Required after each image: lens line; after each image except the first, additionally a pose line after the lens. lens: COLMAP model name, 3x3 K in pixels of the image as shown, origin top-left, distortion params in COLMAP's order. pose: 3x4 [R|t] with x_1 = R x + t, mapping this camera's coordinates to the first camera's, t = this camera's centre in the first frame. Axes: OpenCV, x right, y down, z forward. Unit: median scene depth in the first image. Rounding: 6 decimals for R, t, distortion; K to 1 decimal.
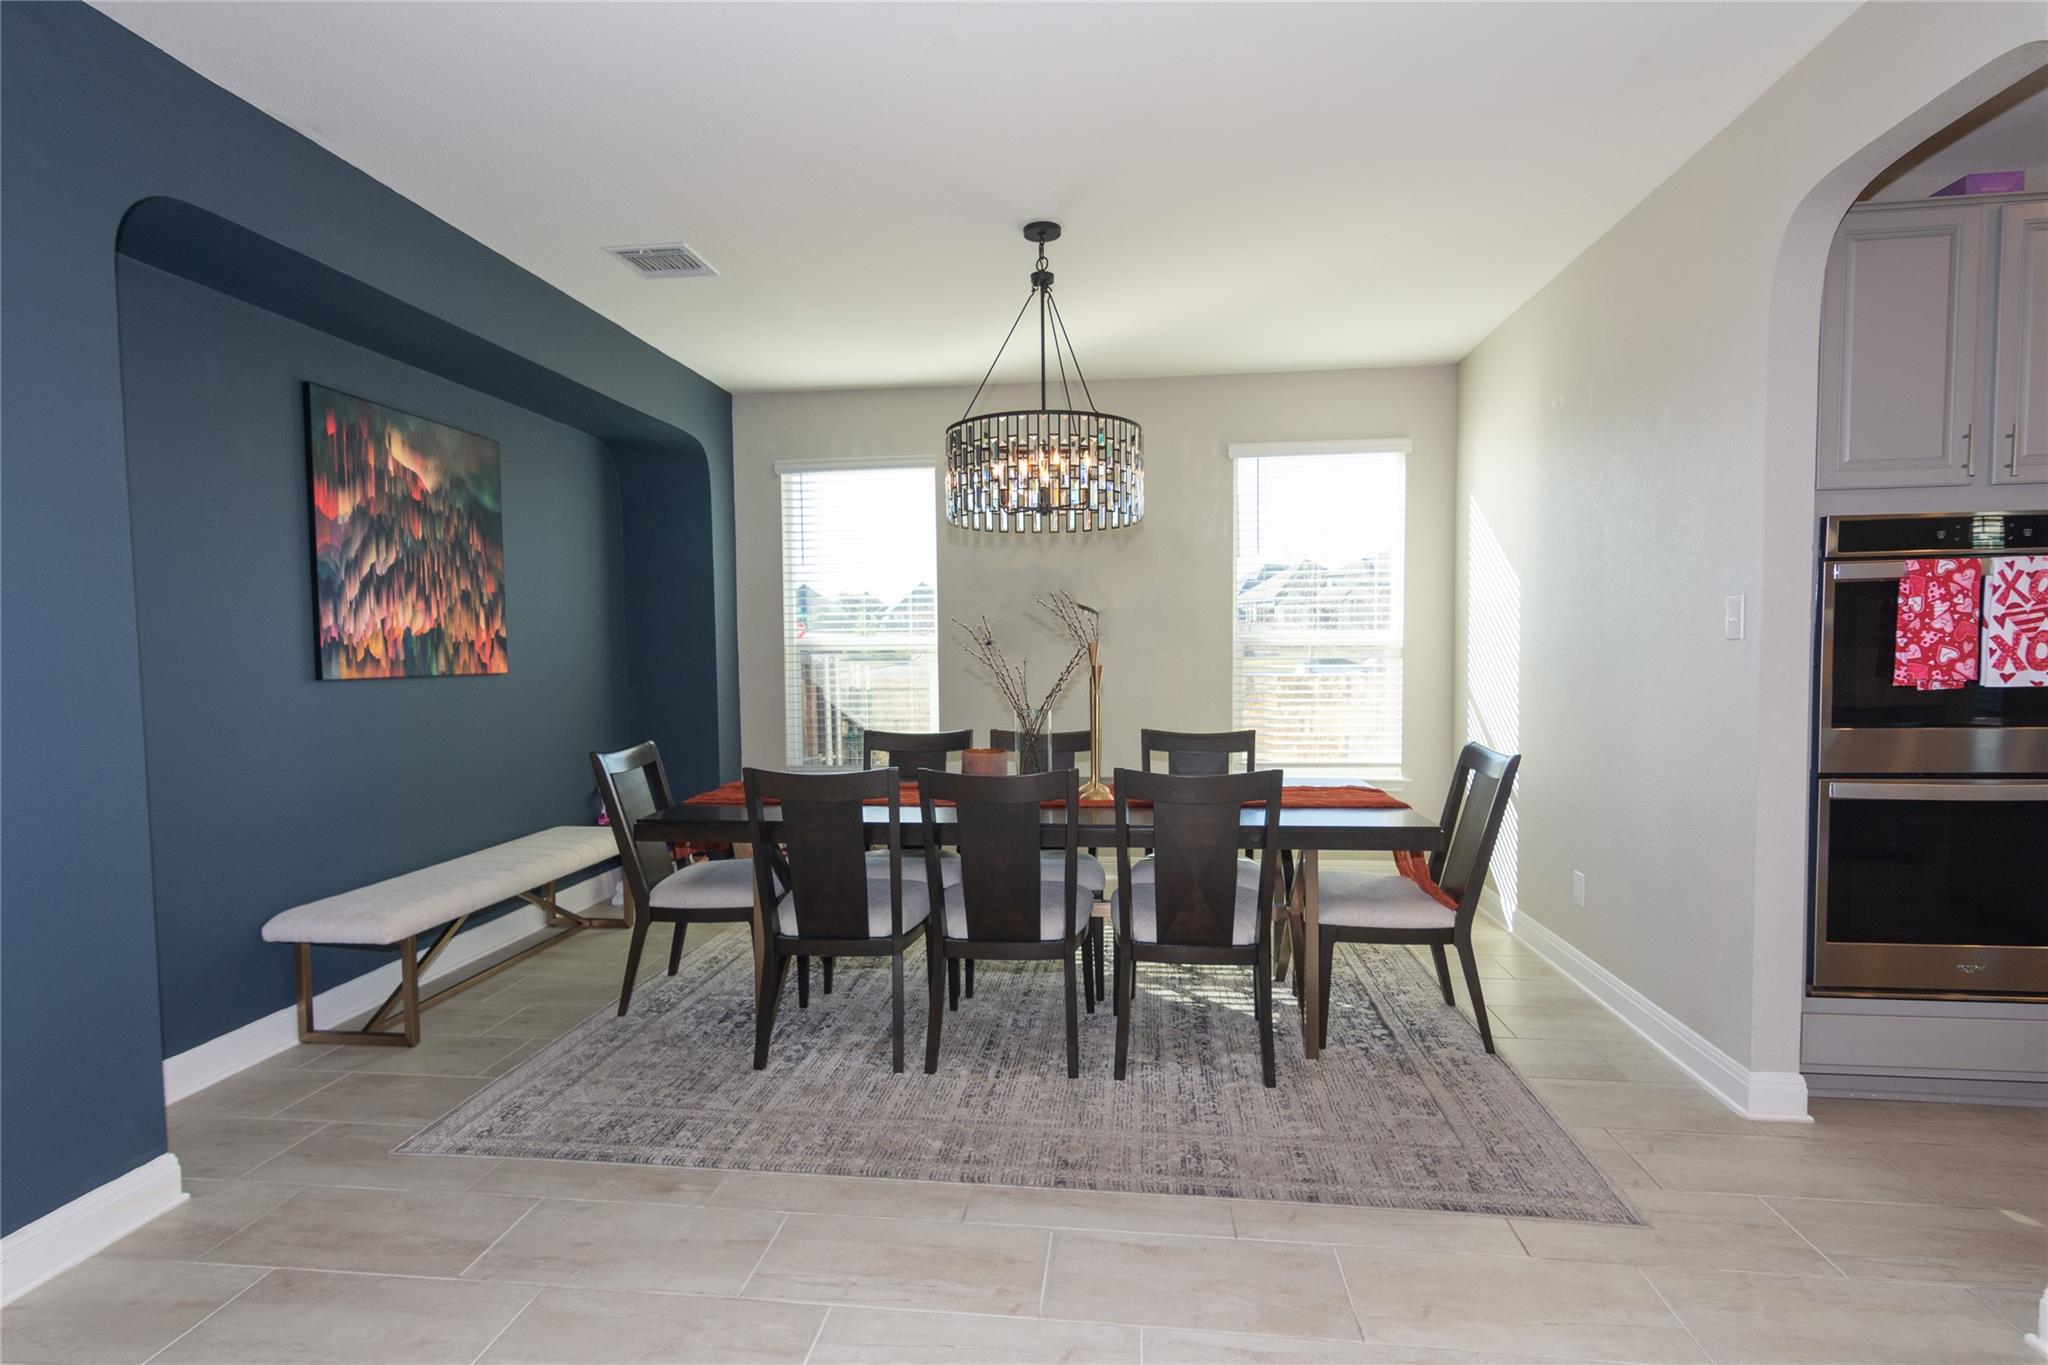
lens RADIAL K [[1000.4, 0, 1023.2], [0, 1000.4, 686.7], [0, 0, 1]] dist [0.009061, -0.000284]
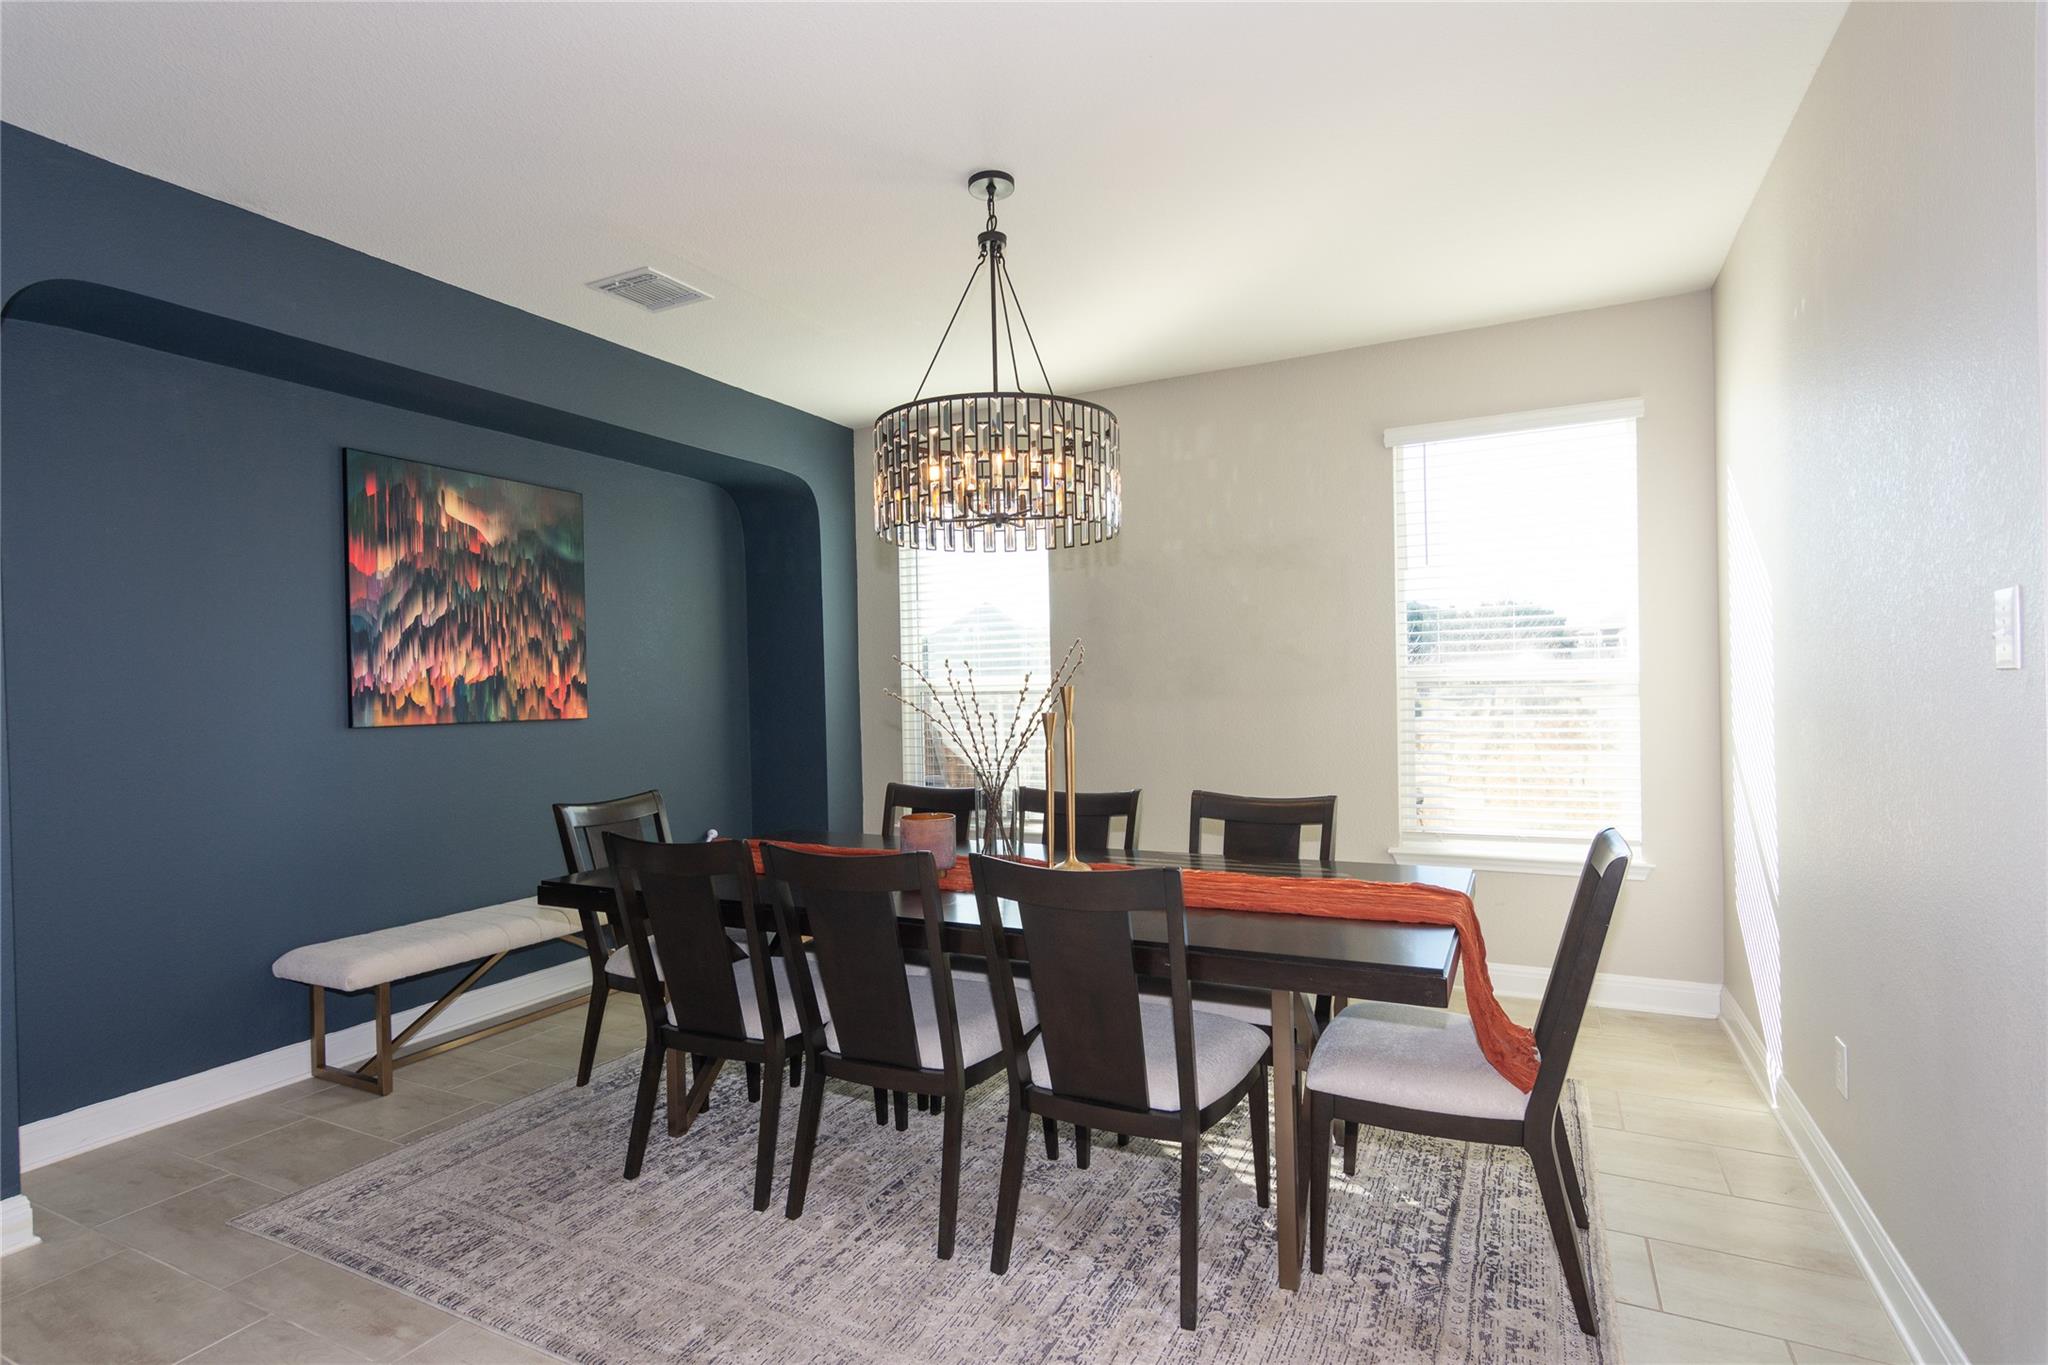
lens RADIAL K [[1000.4, 0, 1027.8], [0, 1000.4, 686.4], [0, 0, 1]] dist [0.009061, -0.000284]
pose [[0.939830, -0.009272, -0.341517, 0.312518], [-0.002948, 0.999374, -0.035245, -0.014154], [0.341630, 0.034131, 0.939215, 0.242527]]
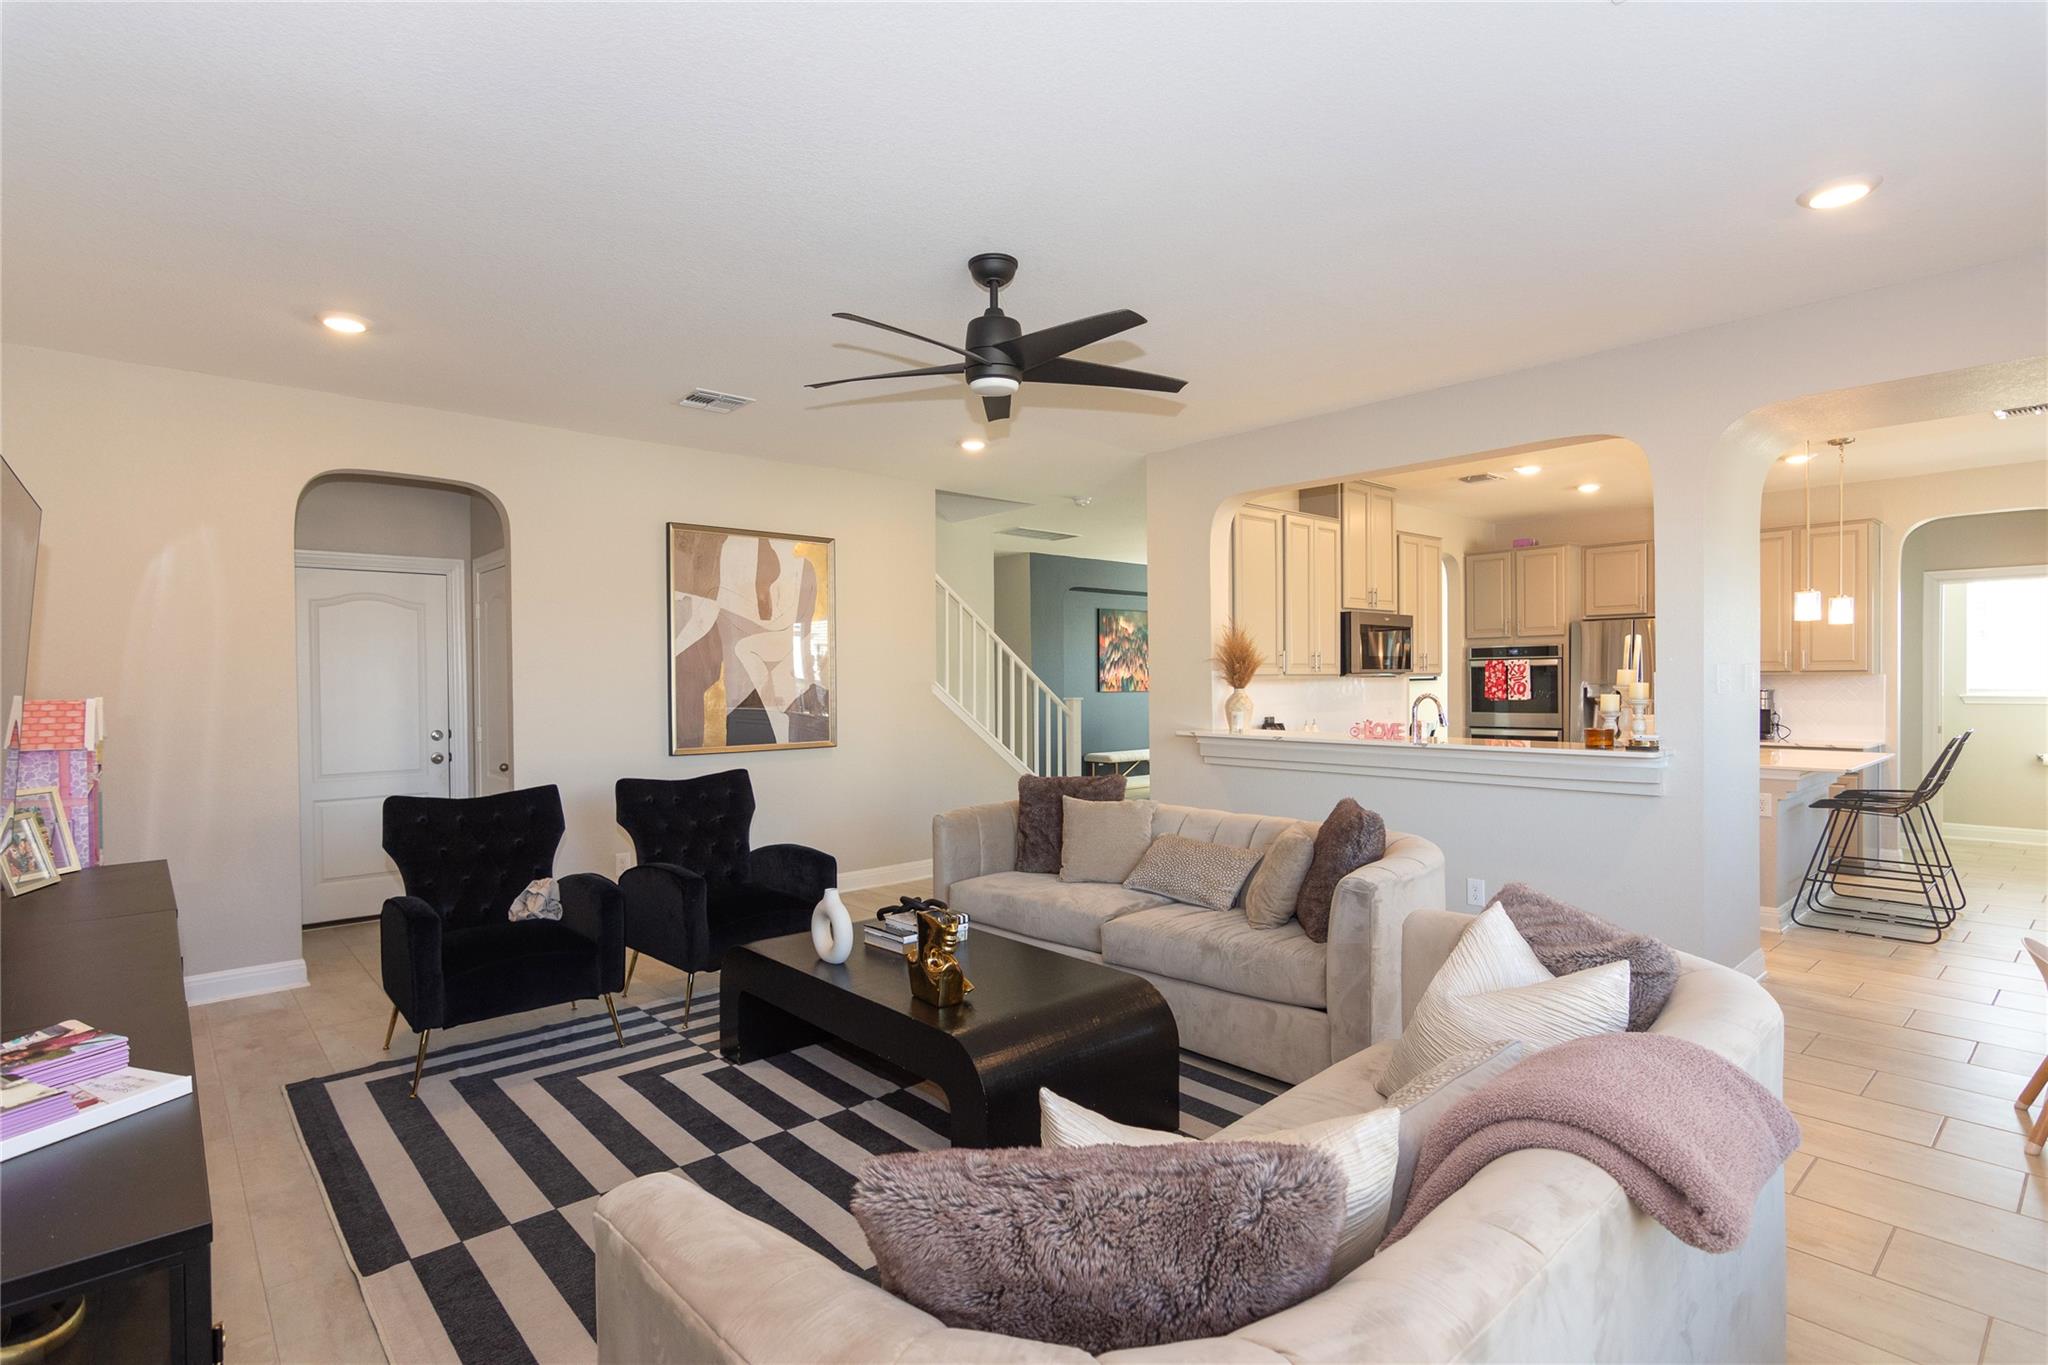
lens RADIAL K [[1000.4, 0, 1026.1], [0, 1000.4, 685.2], [0, 0, 1]] dist [0.009061, -0.000284]
pose [[0.749064, 0.011152, -0.662404, 1.392255], [-0.033405, 0.999222, -0.020953, 0.051823], [0.661655, 0.037823, 0.748854, -1.750233]]
